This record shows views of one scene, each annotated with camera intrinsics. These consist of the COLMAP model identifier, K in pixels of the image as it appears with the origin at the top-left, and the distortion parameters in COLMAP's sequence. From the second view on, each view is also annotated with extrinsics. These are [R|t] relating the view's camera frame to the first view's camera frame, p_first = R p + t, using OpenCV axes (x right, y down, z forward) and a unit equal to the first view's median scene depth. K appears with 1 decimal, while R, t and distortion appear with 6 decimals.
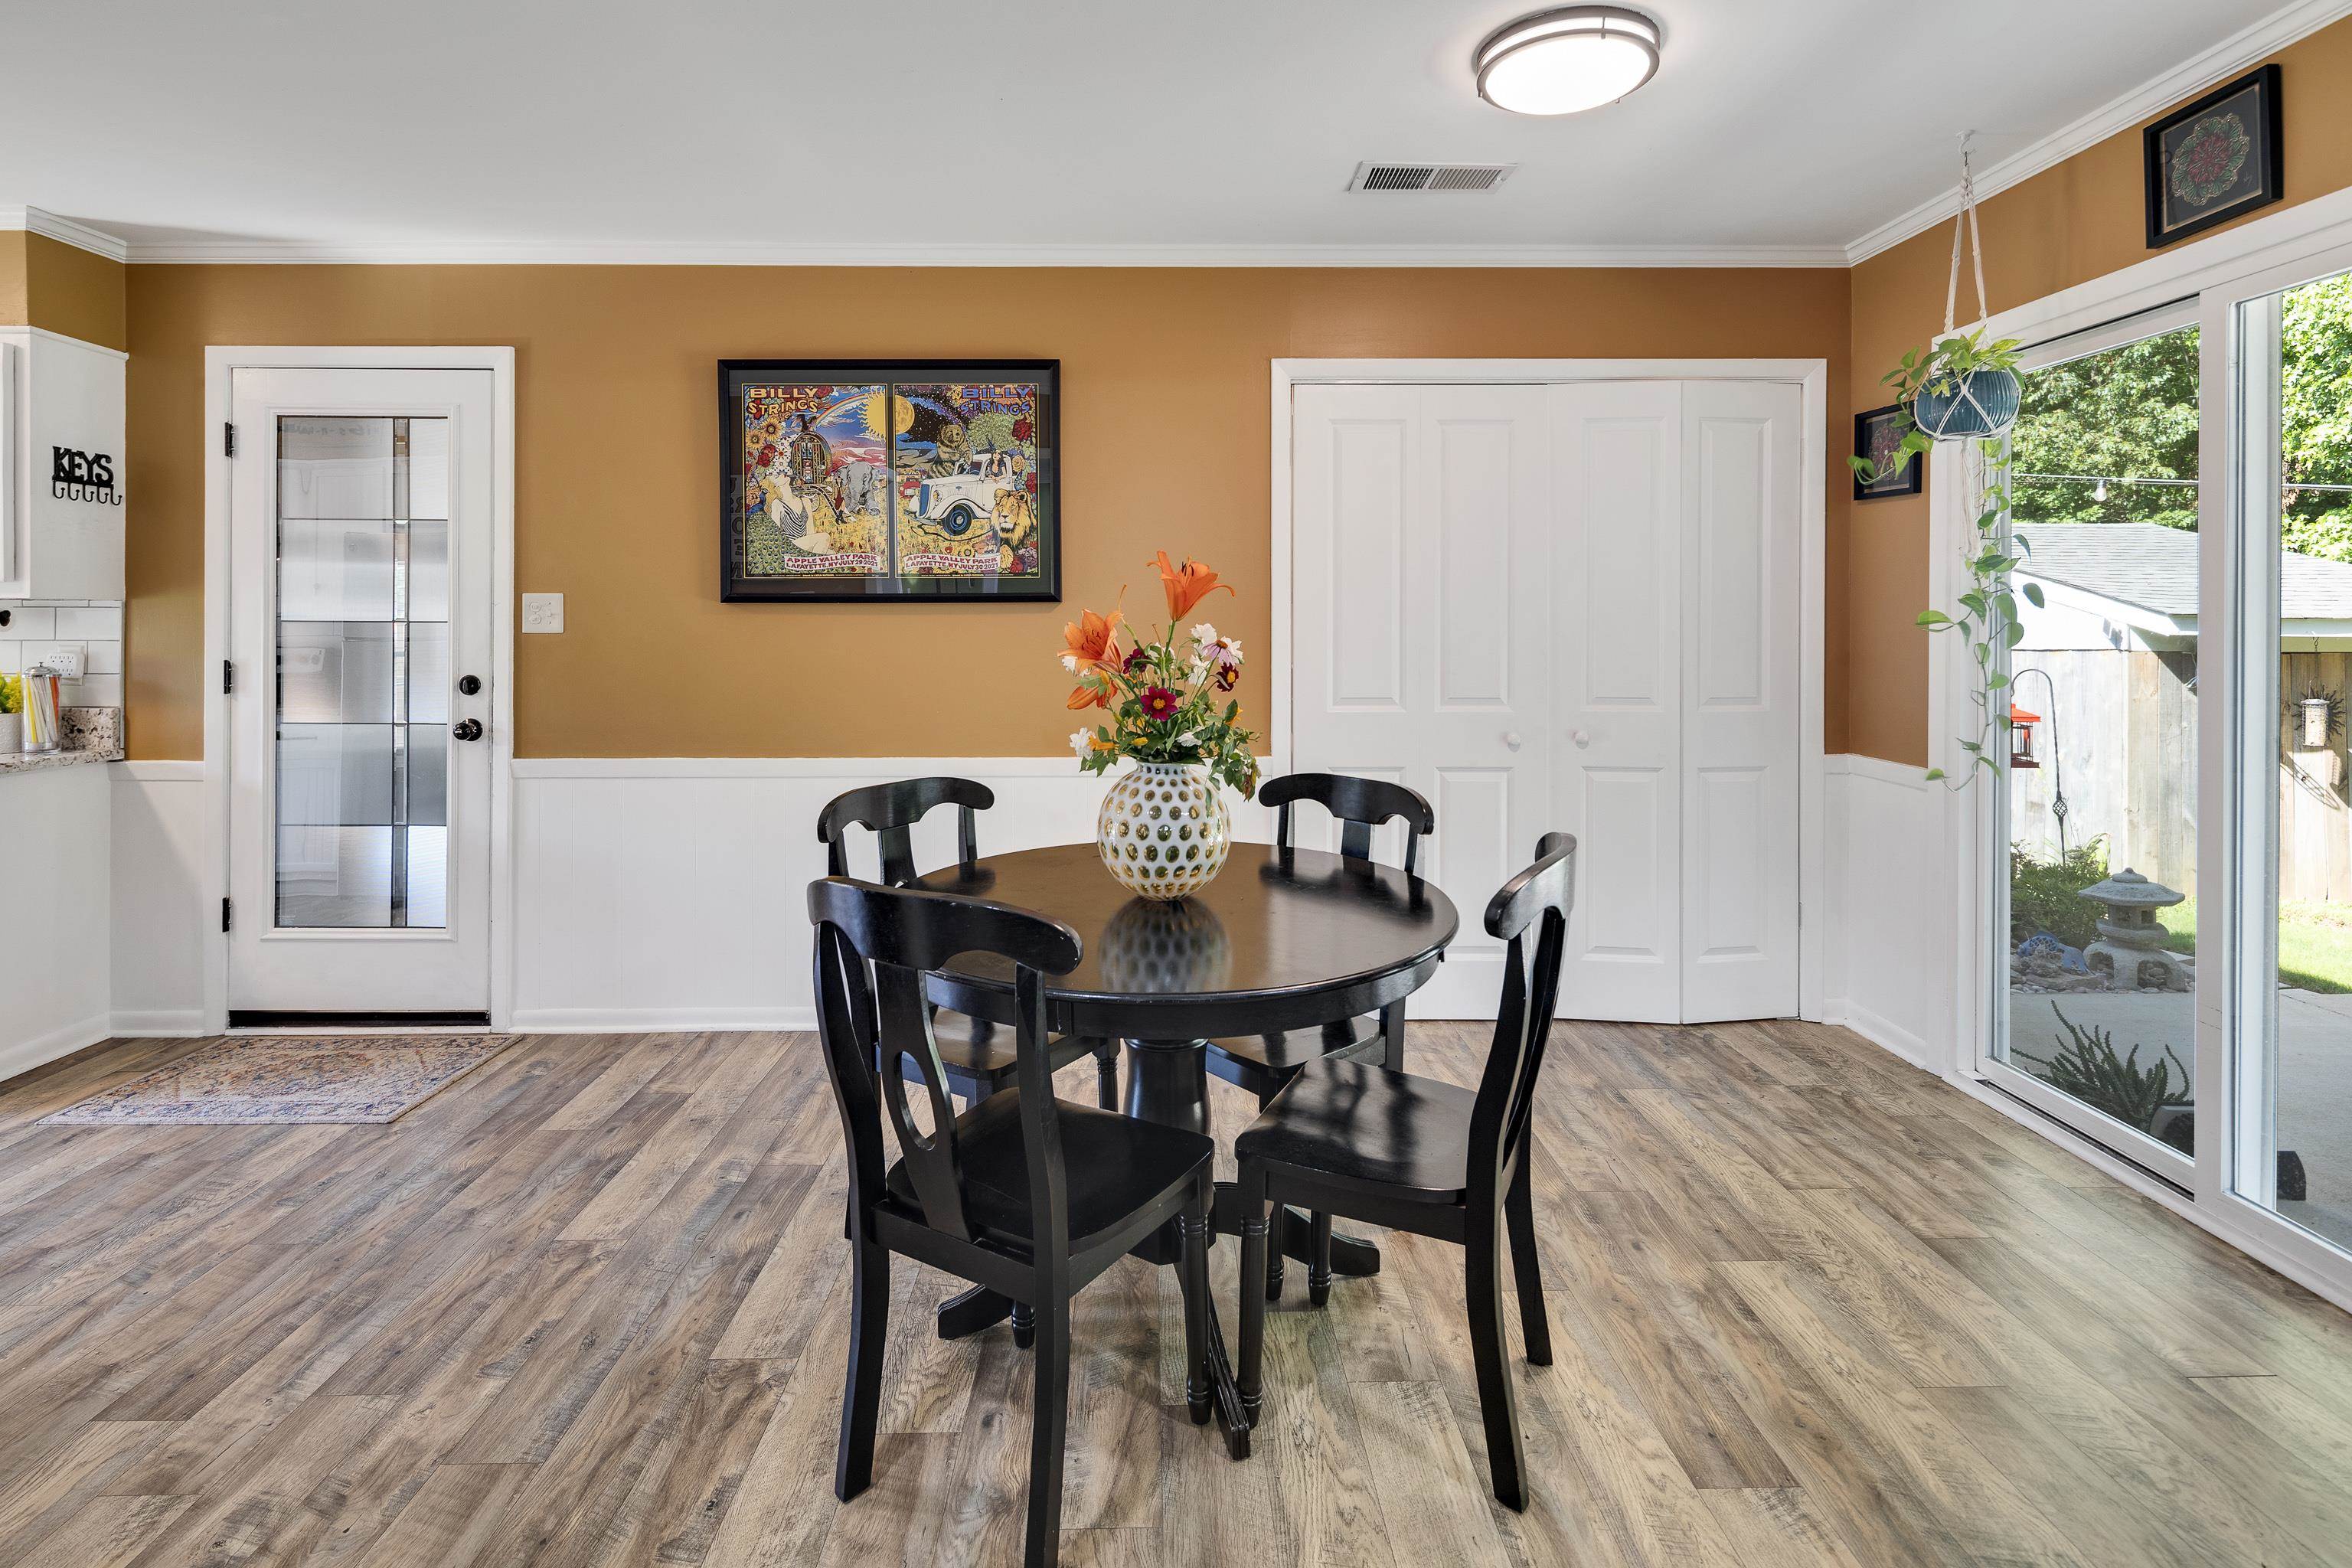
lens RADIAL K [[1135.0, 0, 1164.3], [0, 1135.0, 627.5], [0, 0, 1]] dist [-0.000246, -0.000386]
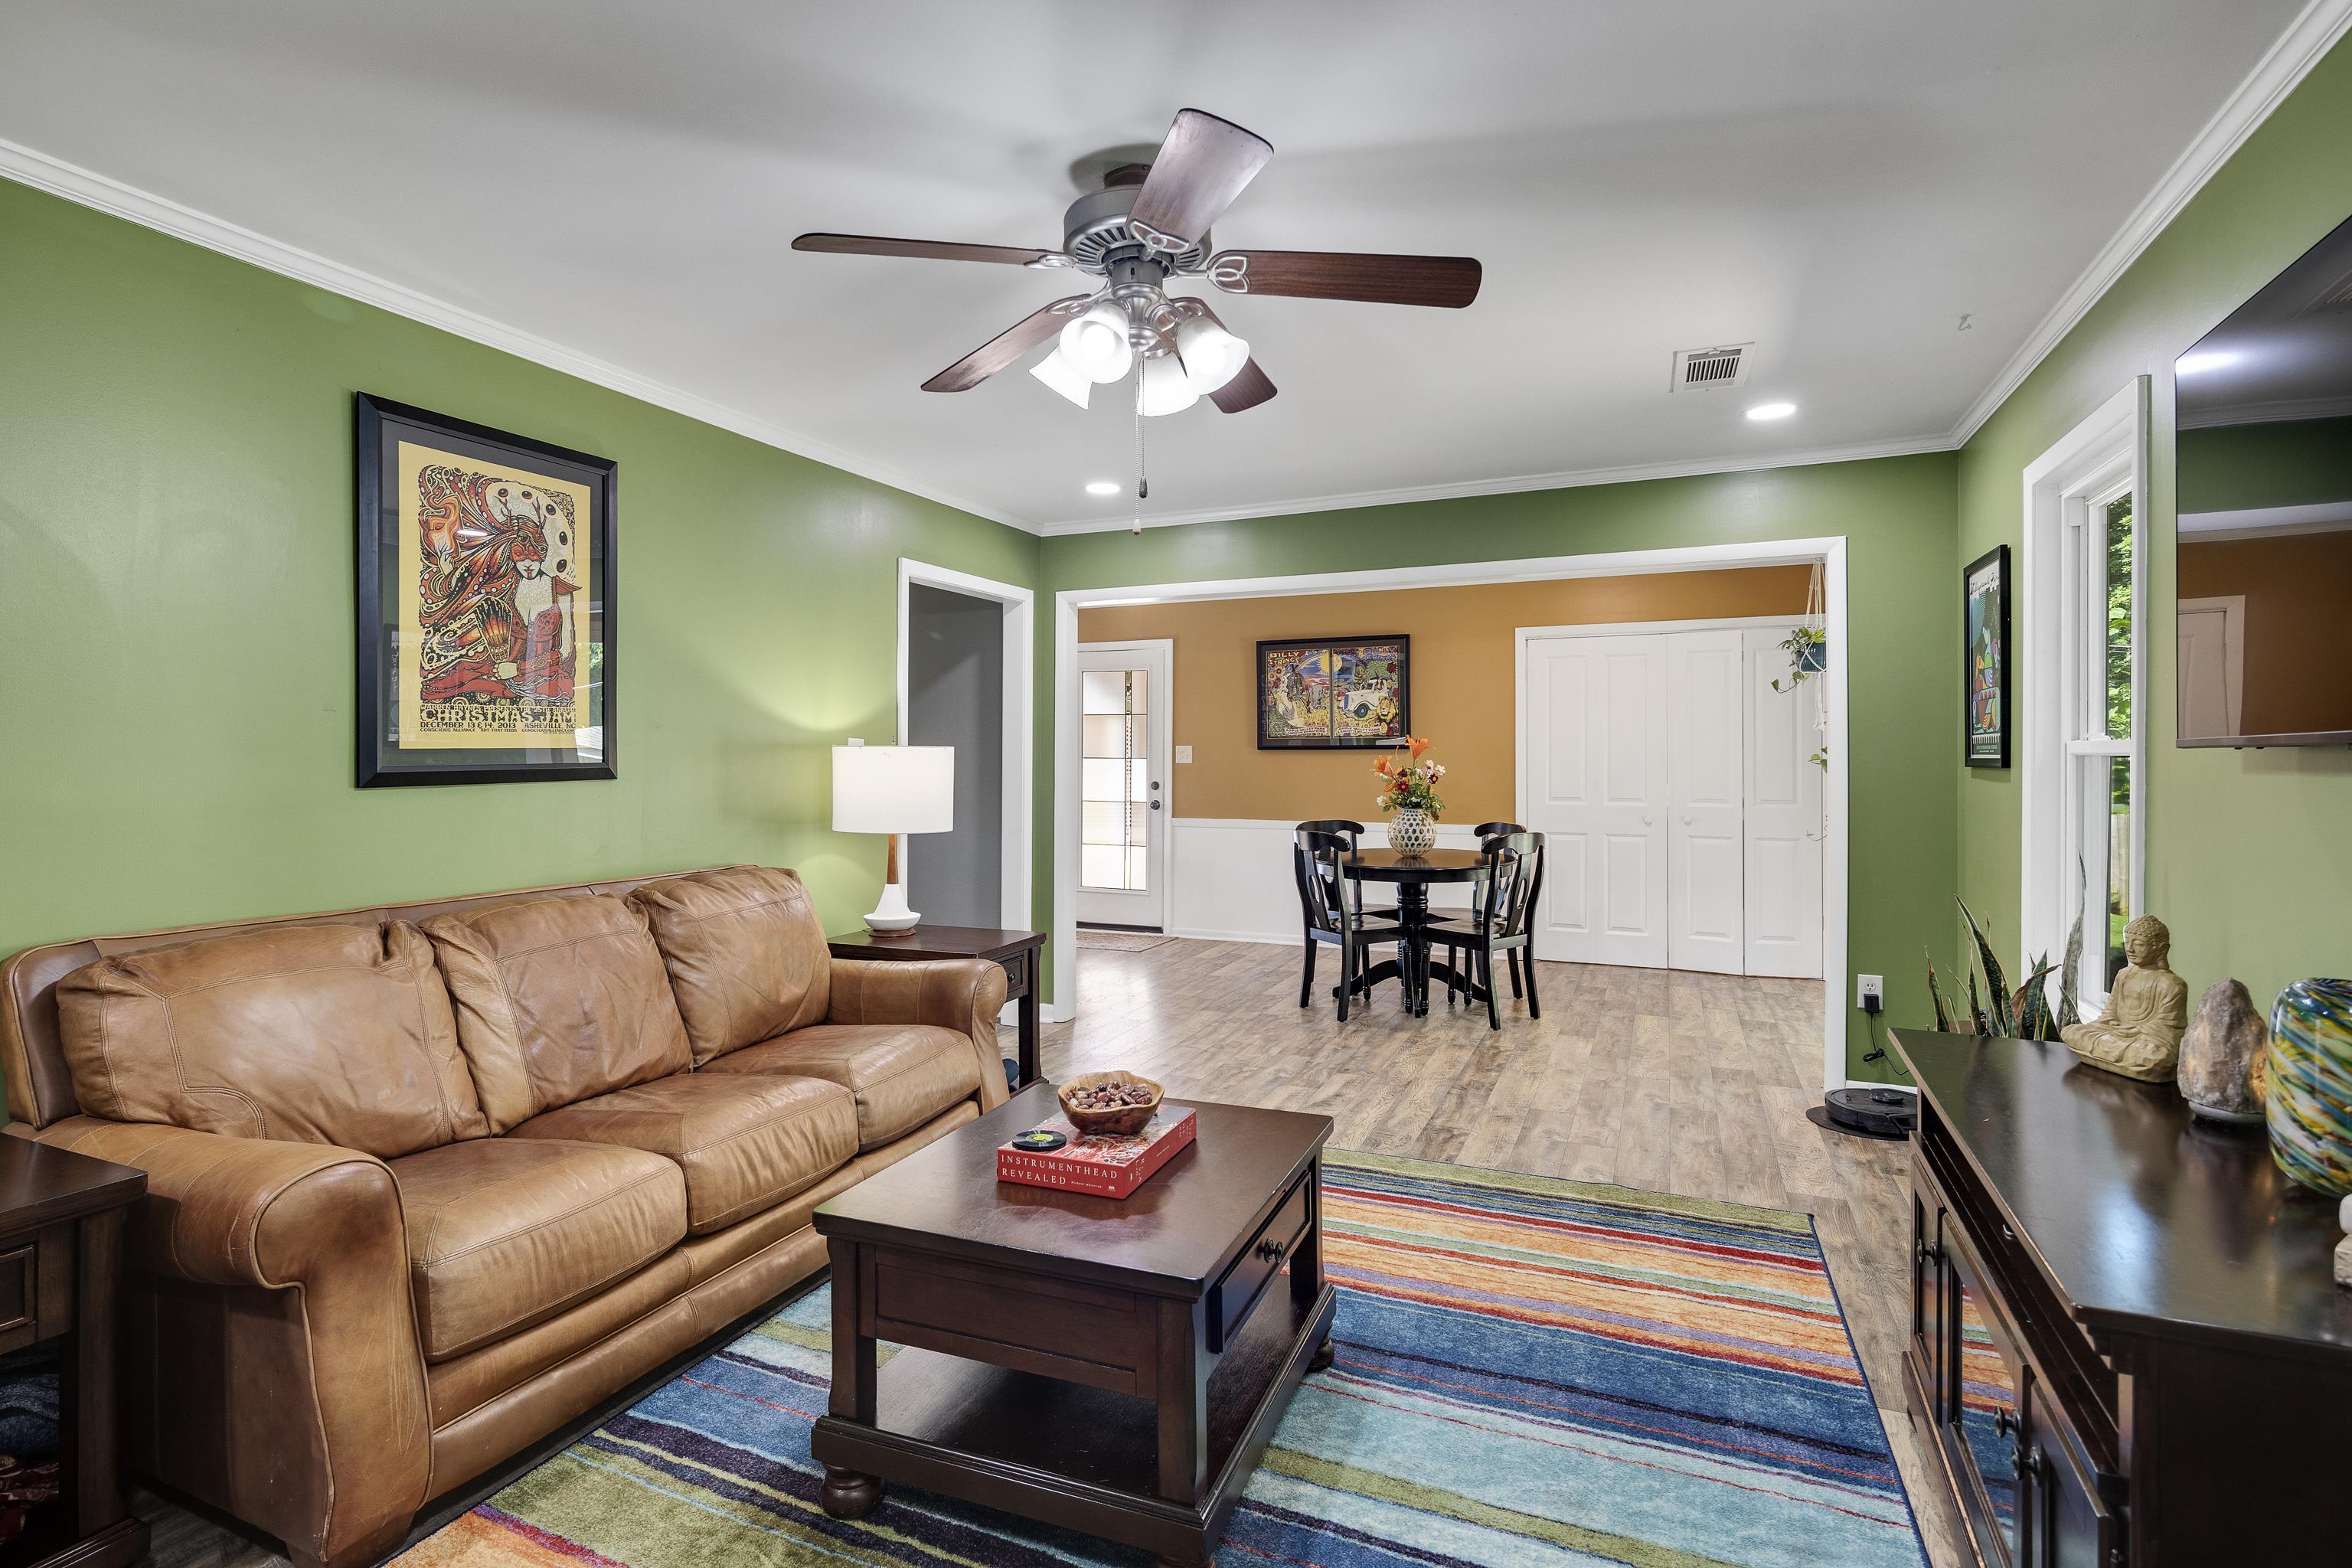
lens RADIAL K [[1143.5, 0, 1171.2], [0, 1143.5, 757.3], [0, 0, 1]] dist [0.002524, 0.000219]
pose [[0.909957, 0.000245, -0.414702, 0.385236], [-0.001975, 0.999991, -0.003742, 0.001461], [0.414697, 0.004224, 0.909950, -1.109312]]
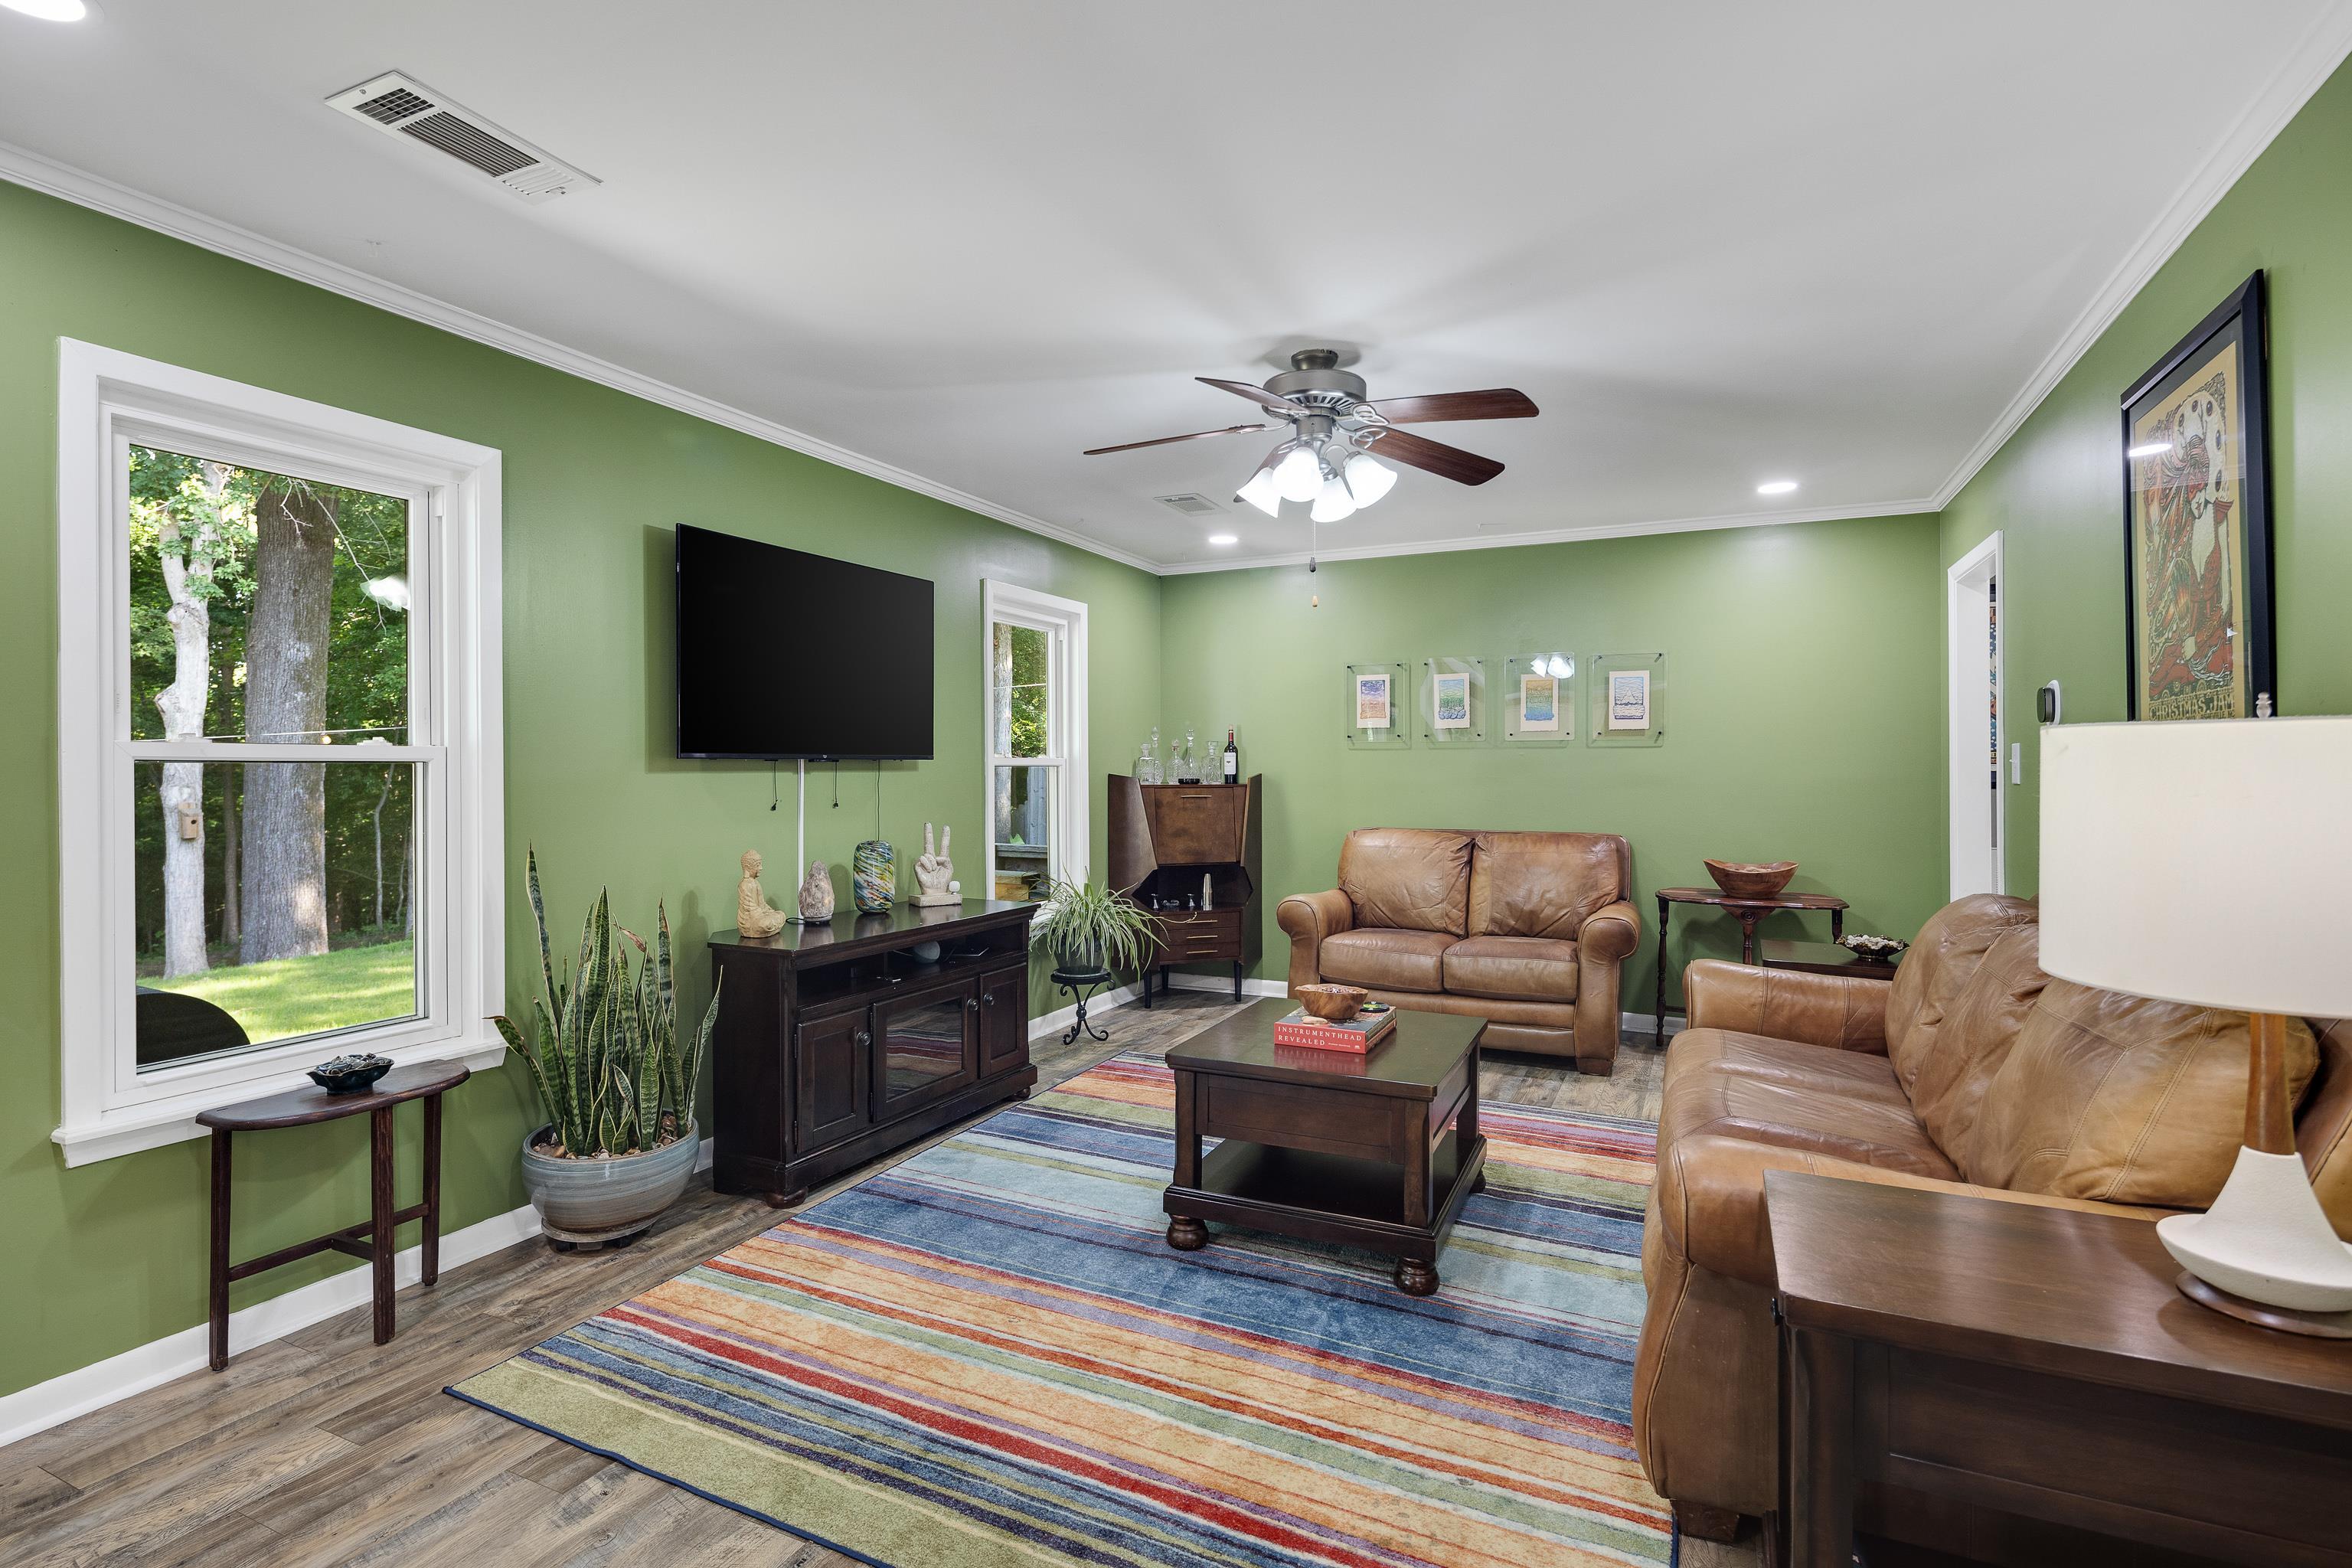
lens RADIAL K [[1123.3, 0, 1171.5], [0, 1123.3, 773.7], [0, 0, 1]] dist [-0.000426, -0.000644]
pose [[-0.891971, -0.004824, 0.452066, -0.205170], [-0.000103, 0.999945, 0.010468, -0.003903], [-0.452092, 0.009291, -0.891923, 0.332936]]
